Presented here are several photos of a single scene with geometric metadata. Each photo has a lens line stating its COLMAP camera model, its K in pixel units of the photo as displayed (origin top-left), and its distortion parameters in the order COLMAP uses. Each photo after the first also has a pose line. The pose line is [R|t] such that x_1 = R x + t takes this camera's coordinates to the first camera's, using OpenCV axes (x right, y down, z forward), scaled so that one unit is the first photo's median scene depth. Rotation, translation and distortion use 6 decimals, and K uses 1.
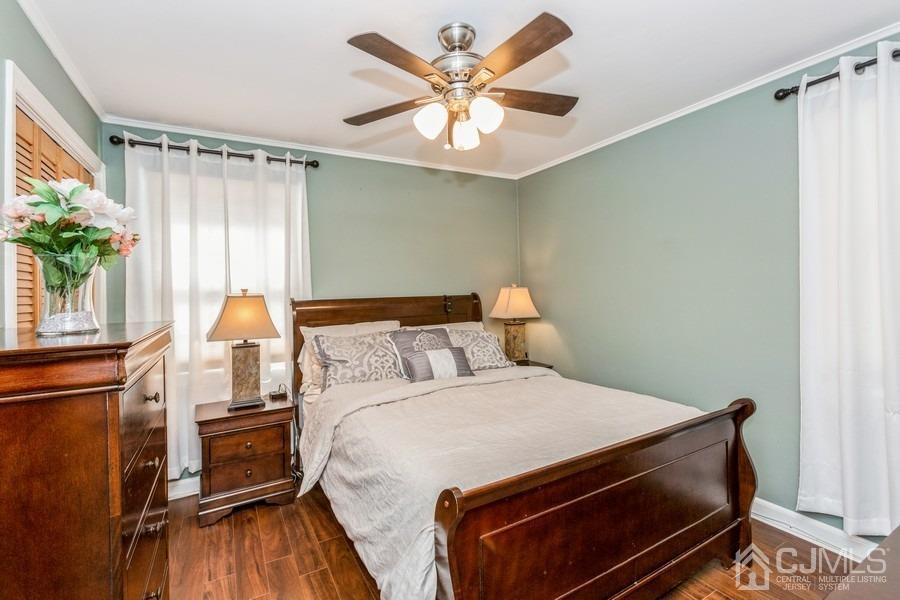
lens RADIAL K [[400.2, 0, 448.5], [0, 400.2, 294.1], [0, 0, 1]] dist [-0.003319, 0.002436]
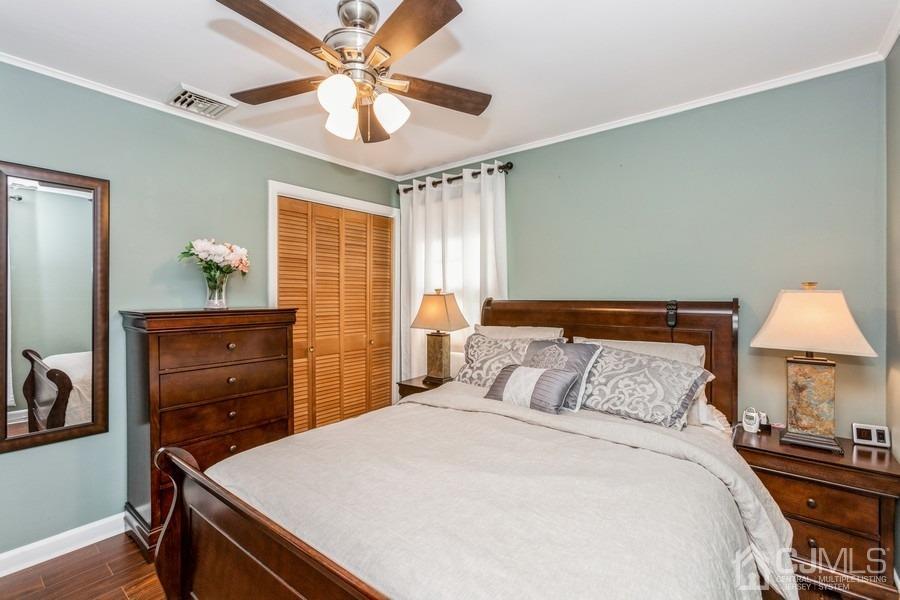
lens RADIAL K [[400.2, 0, 447.6], [0, 400.2, 296.0], [0, 0, 1]] dist [-0.003319, 0.002436]
pose [[0.401281, 0.029165, -0.915491, 0.578699], [-0.015697, 0.999565, 0.024964, -0.020157], [0.915821, 0.004353, 0.401564, 0.481705]]
